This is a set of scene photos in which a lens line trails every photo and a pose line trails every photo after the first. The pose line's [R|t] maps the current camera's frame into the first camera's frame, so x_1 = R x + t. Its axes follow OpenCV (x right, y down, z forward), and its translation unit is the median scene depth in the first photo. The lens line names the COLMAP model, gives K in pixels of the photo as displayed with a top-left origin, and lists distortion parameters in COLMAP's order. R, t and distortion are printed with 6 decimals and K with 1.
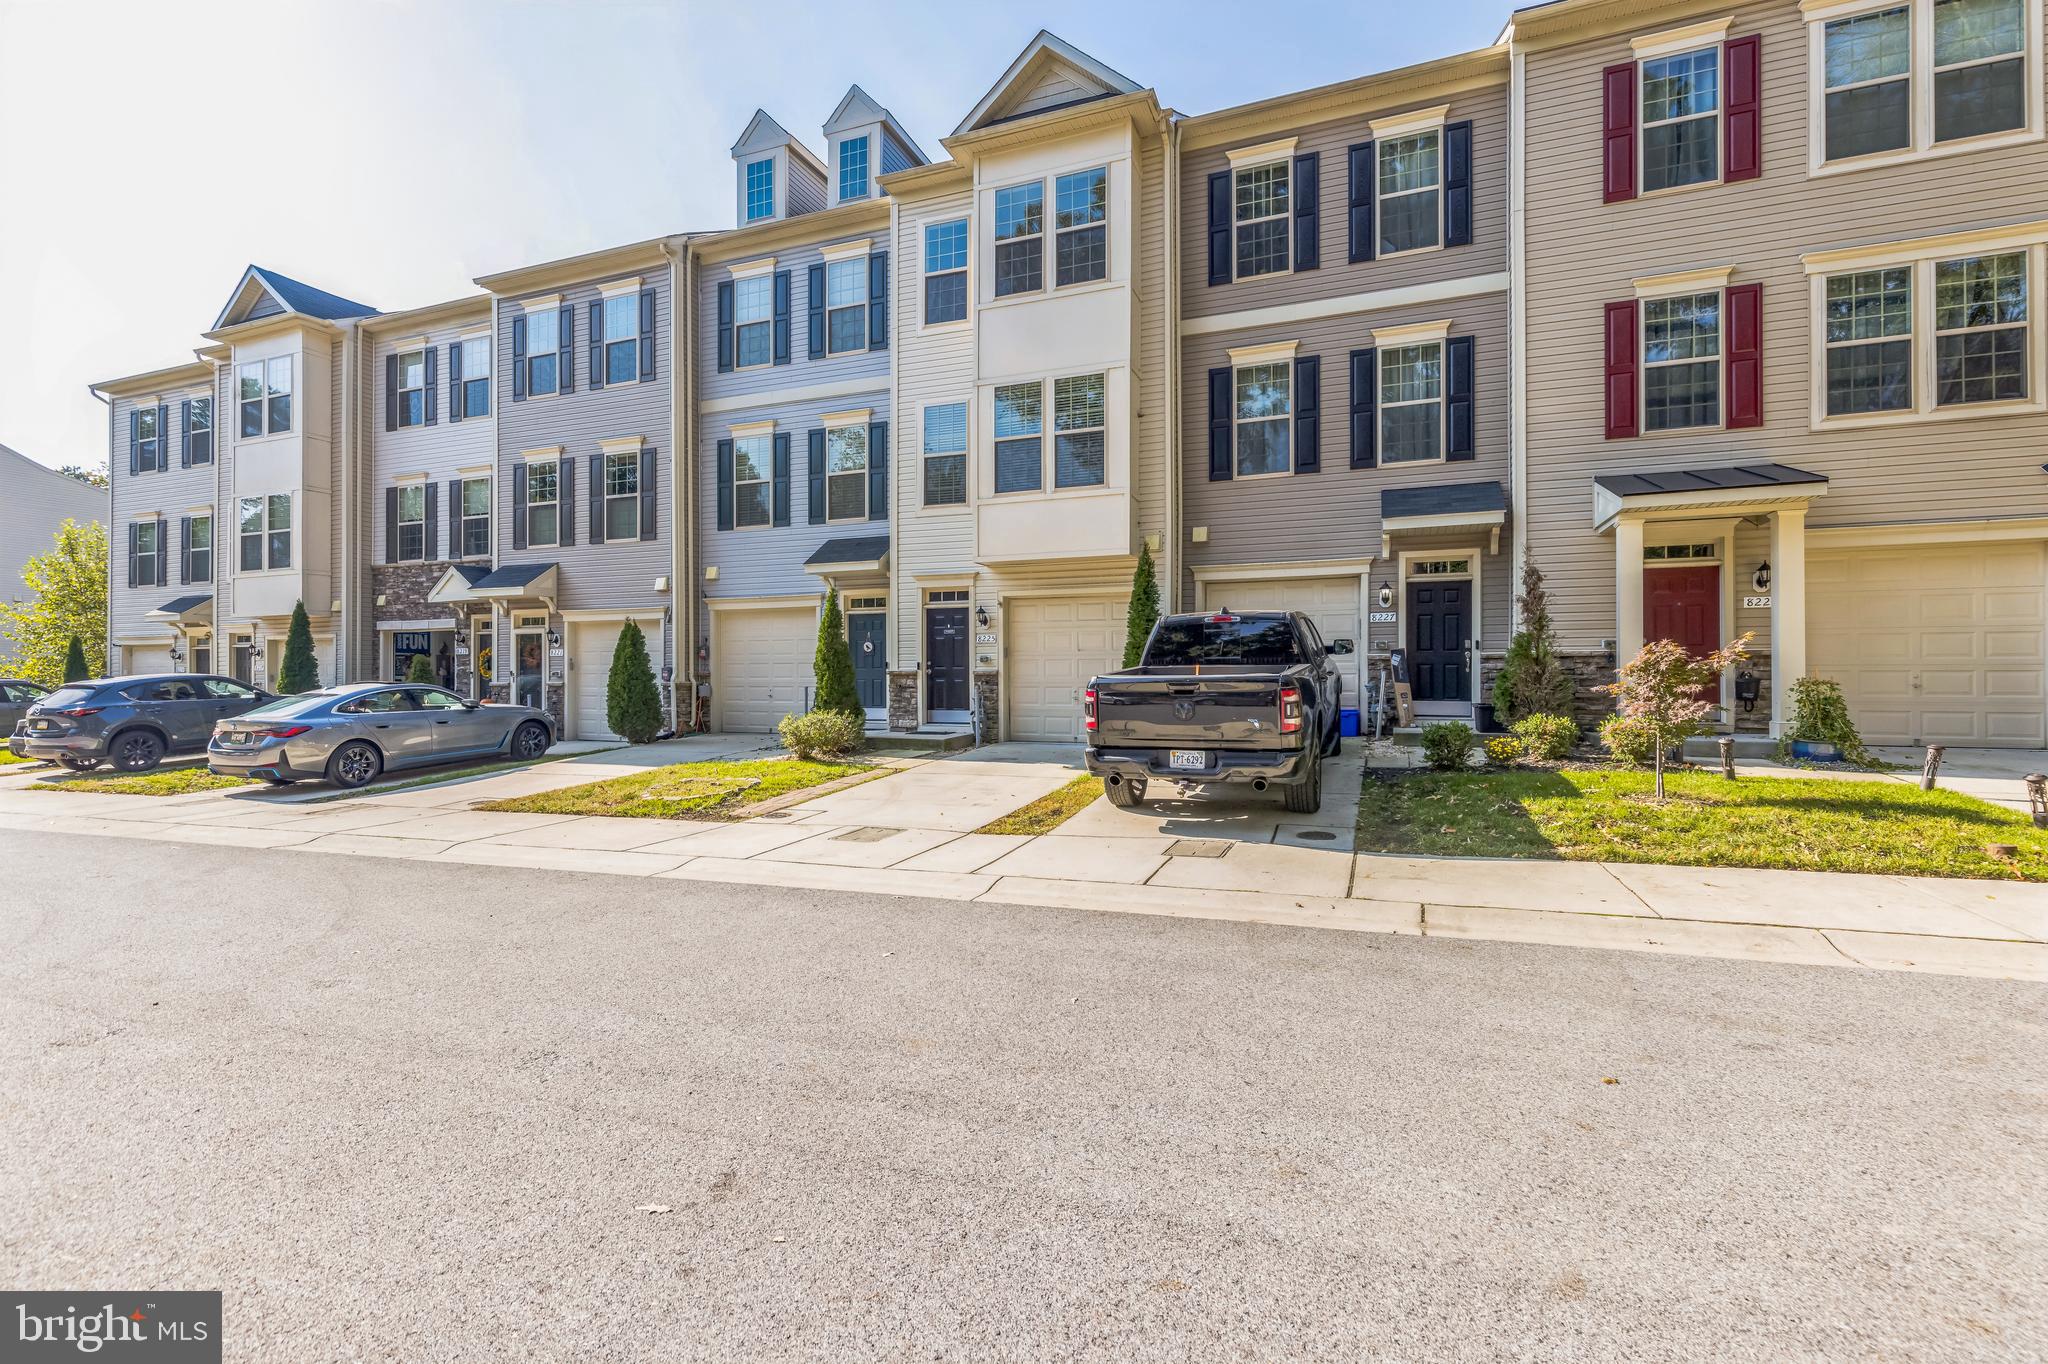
lens RADIAL K [[928.6, 0, 1038.3], [0, 928.6, 686.7], [0, 0, 1]] dist [0.001689, 0.000005]
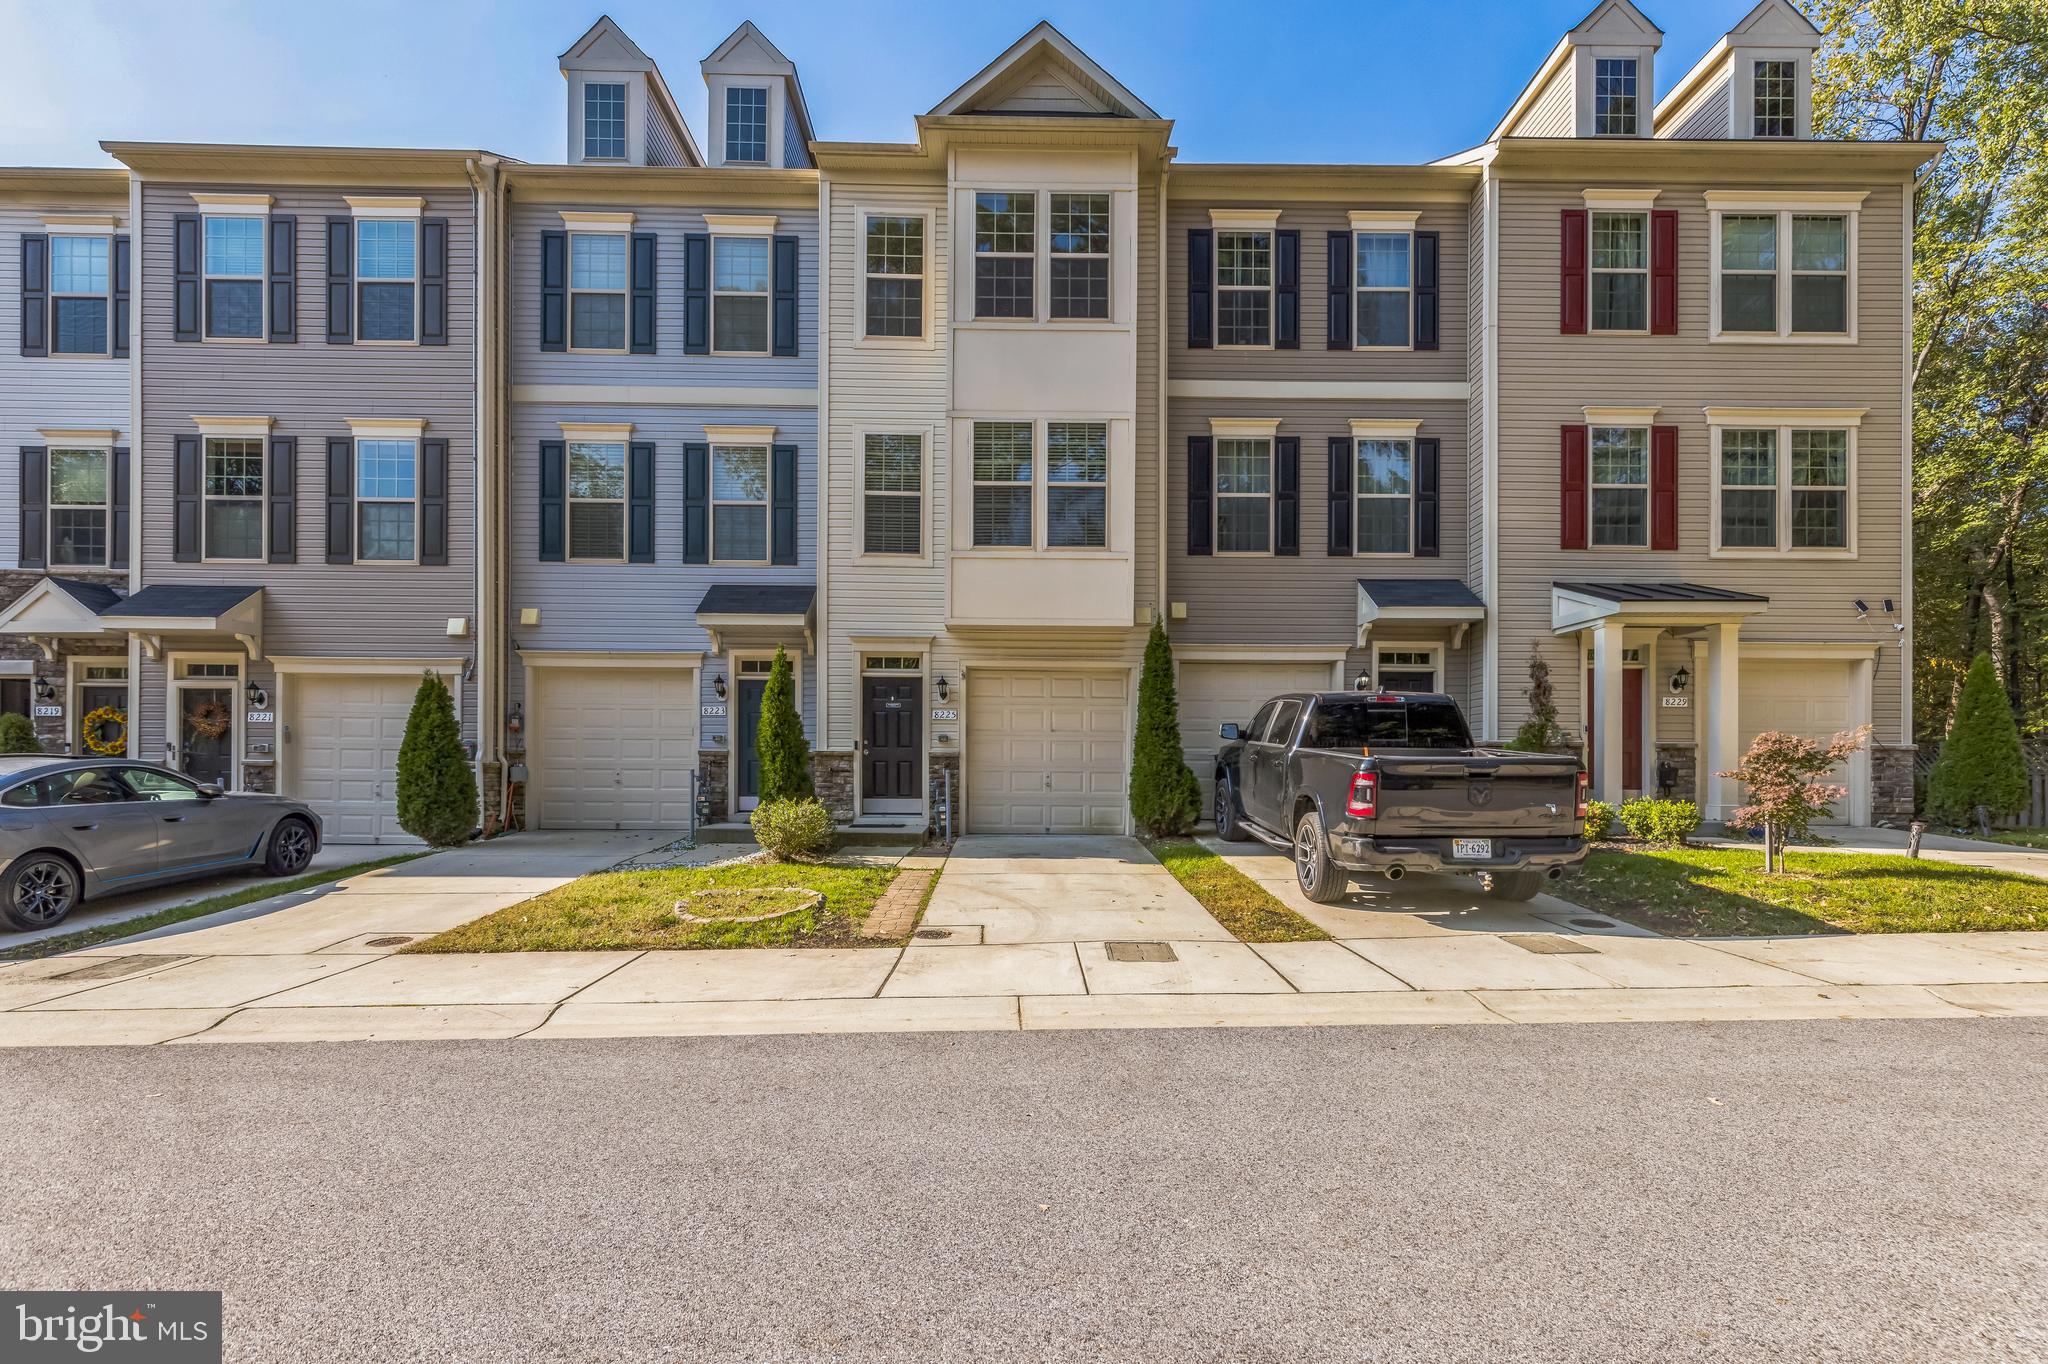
lens RADIAL K [[928.6, 0, 1021.6], [0, 928.6, 779.8], [0, 0, 1]] dist [0.001689, 0.000005]
pose [[0.923971, 0.002745, 0.382452, -0.339794], [-0.005341, 0.999969, 0.005725, 0.003604], [-0.382425, -0.007332, 0.923958, 0.192020]]
